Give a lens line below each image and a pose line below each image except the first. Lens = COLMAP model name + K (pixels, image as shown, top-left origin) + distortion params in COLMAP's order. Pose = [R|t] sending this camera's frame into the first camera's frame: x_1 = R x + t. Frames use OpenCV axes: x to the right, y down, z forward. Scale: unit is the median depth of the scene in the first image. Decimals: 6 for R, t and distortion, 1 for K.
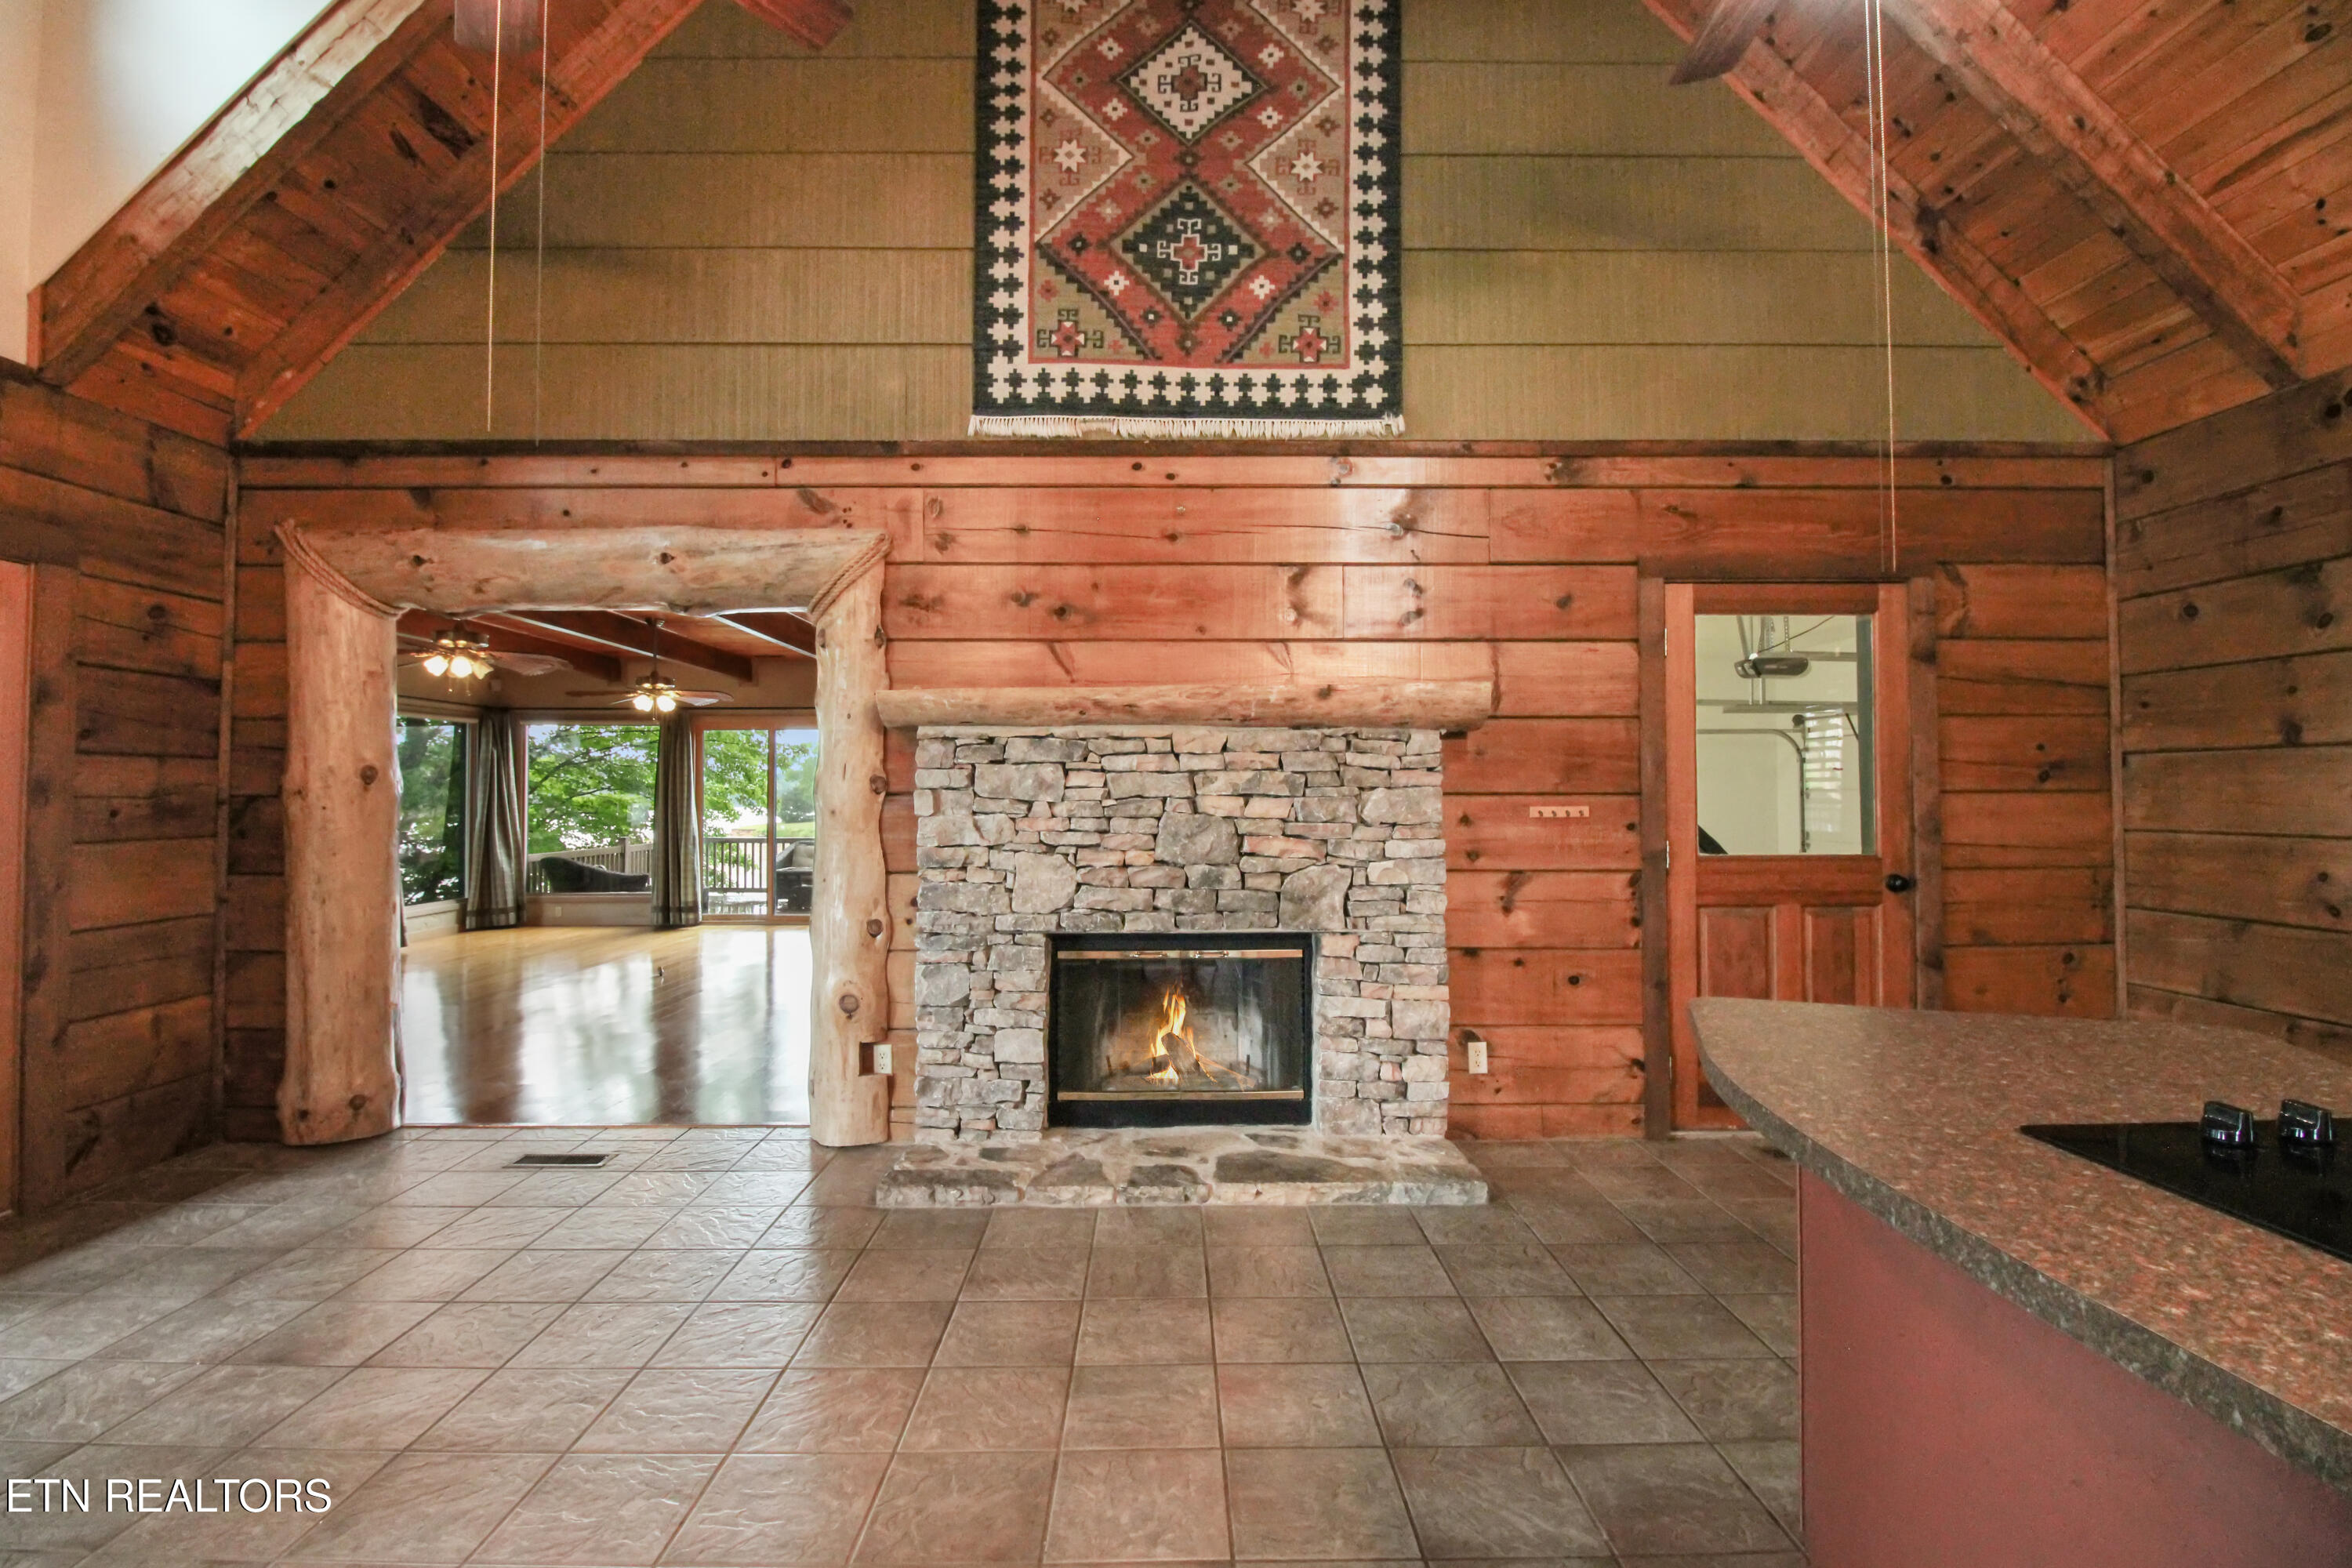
lens RADIAL K [[1104.7, 0, 1164.1], [0, 1104.7, 761.8], [0, 0, 1]] dist [0.000636, -0.005314]
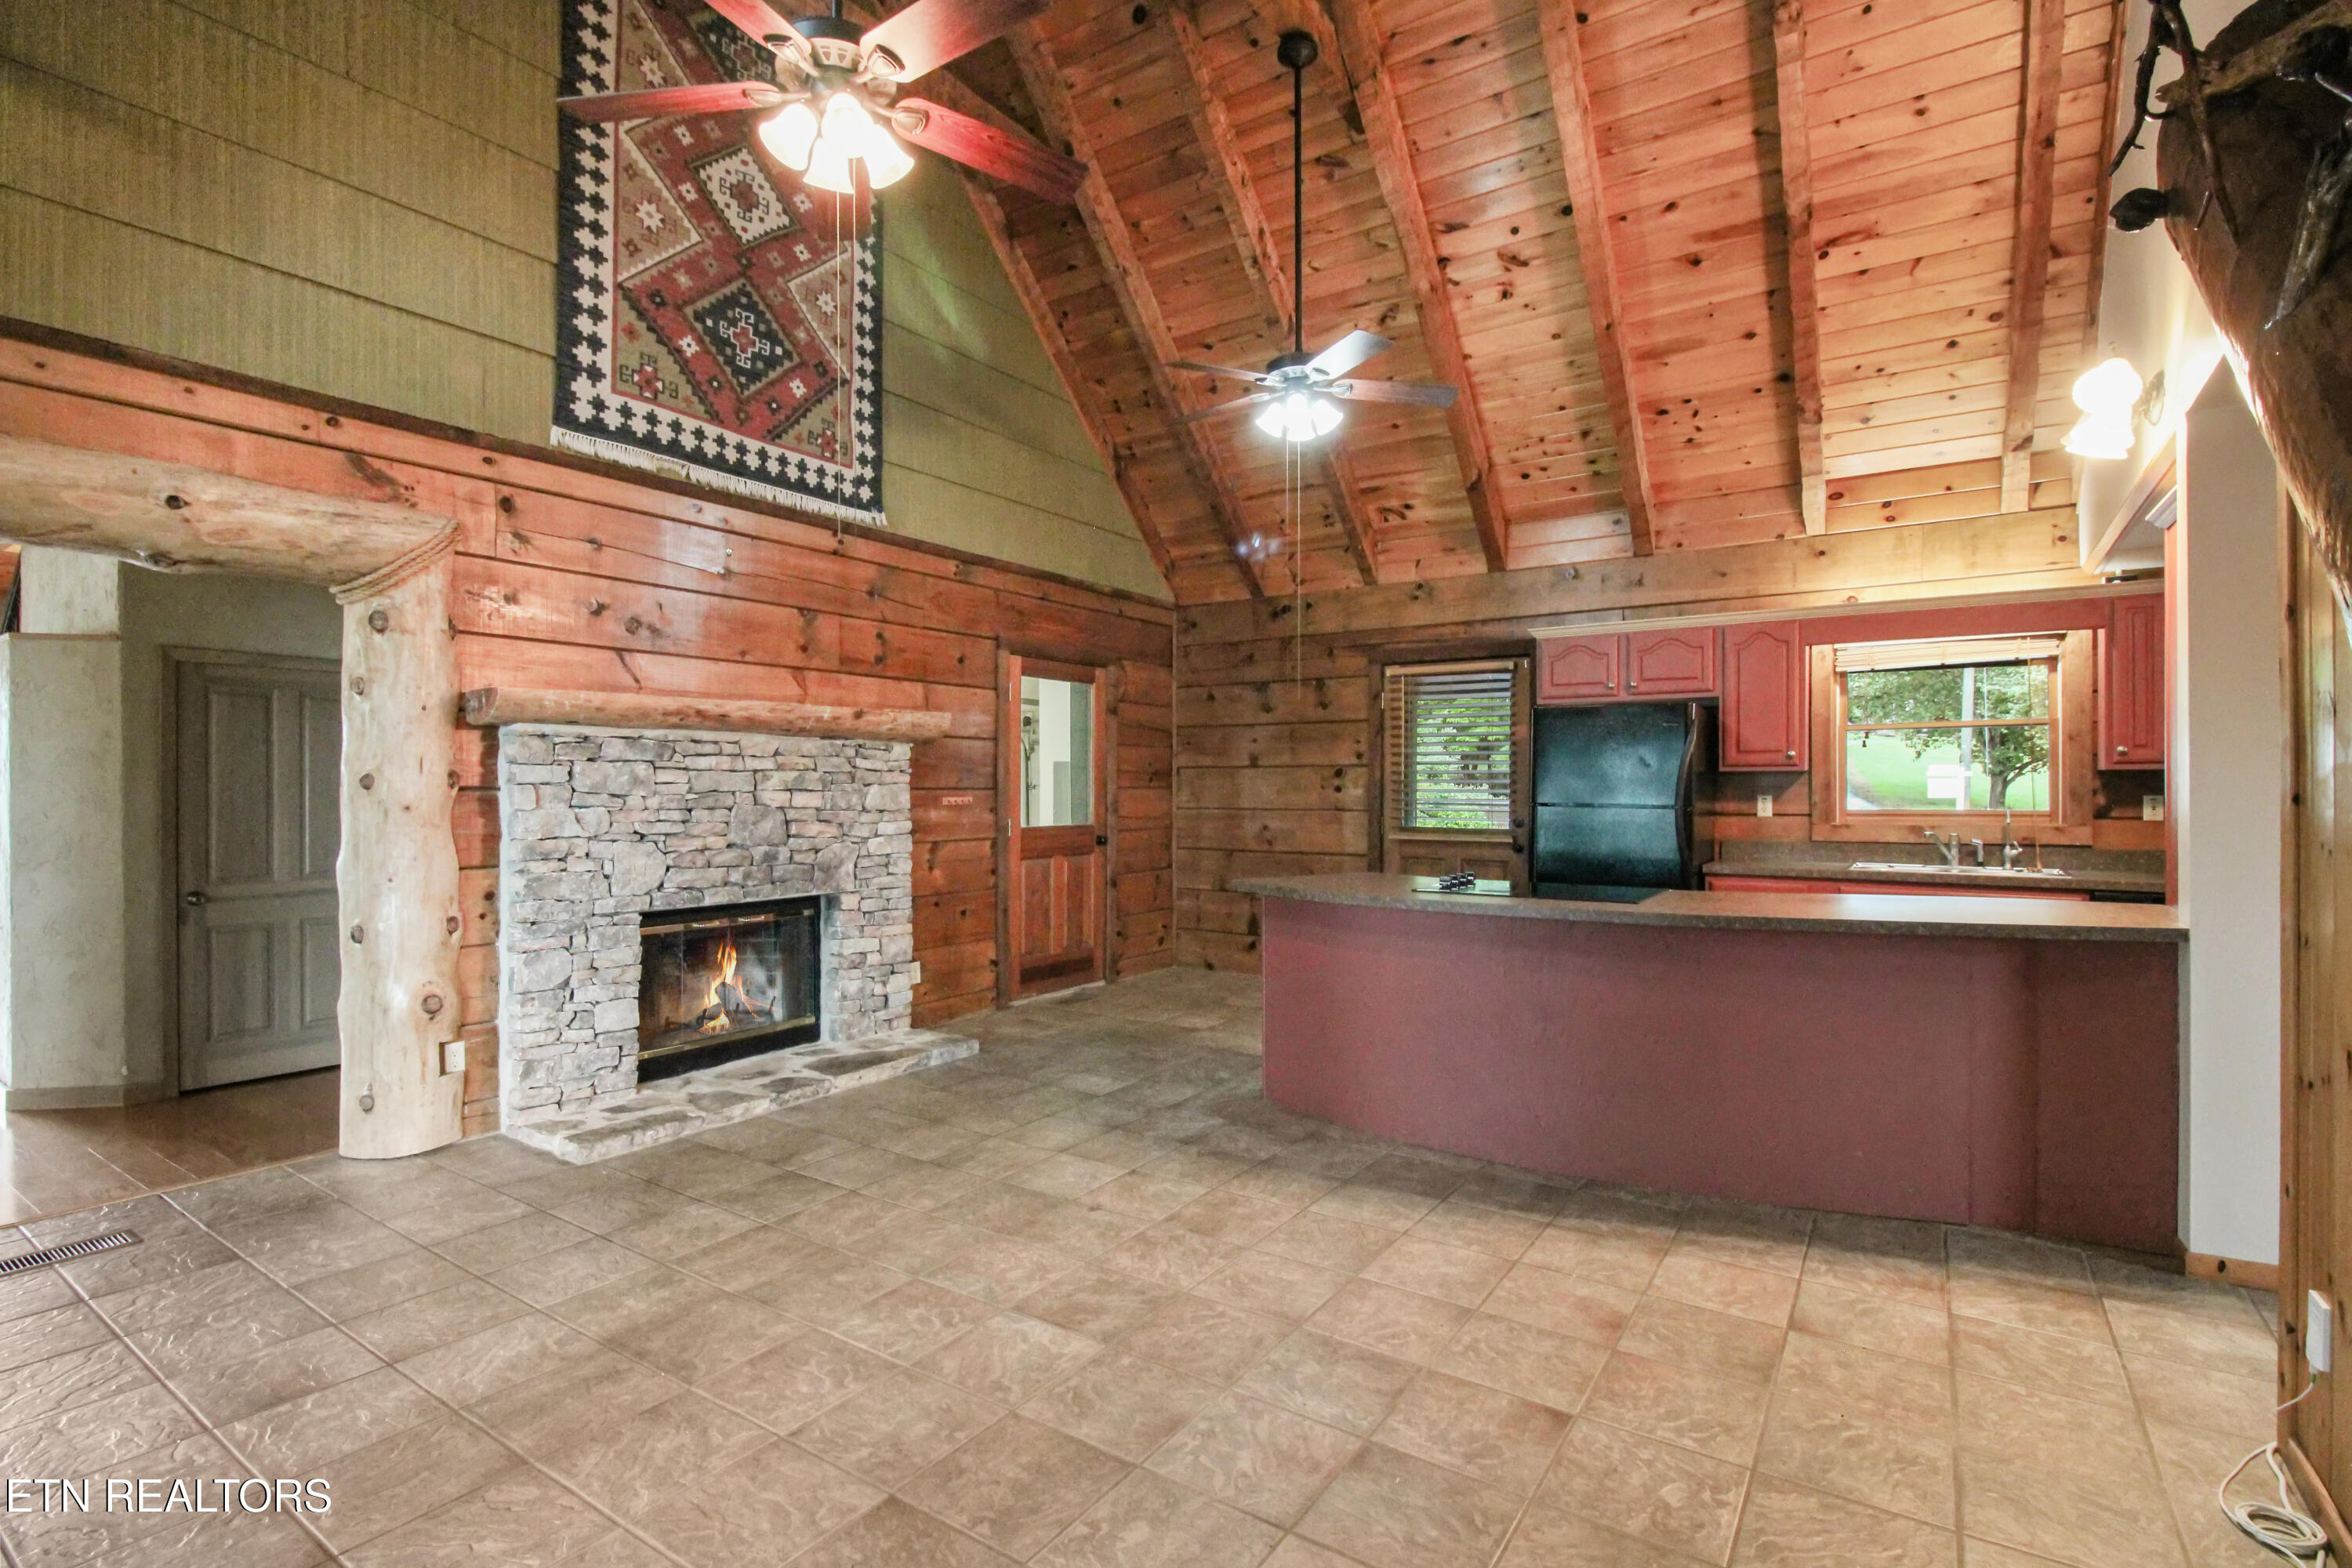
lens RADIAL K [[1104.7, 0, 1174.9], [0, 1104.7, 791.1], [0, 0, 1]] dist [0.000636, -0.005314]
pose [[0.568652, -0.001364, 0.822577, -0.703558], [-0.022288, 0.999606, 0.017065, 0.000091], [-0.822276, -0.028038, 0.568397, -0.084420]]
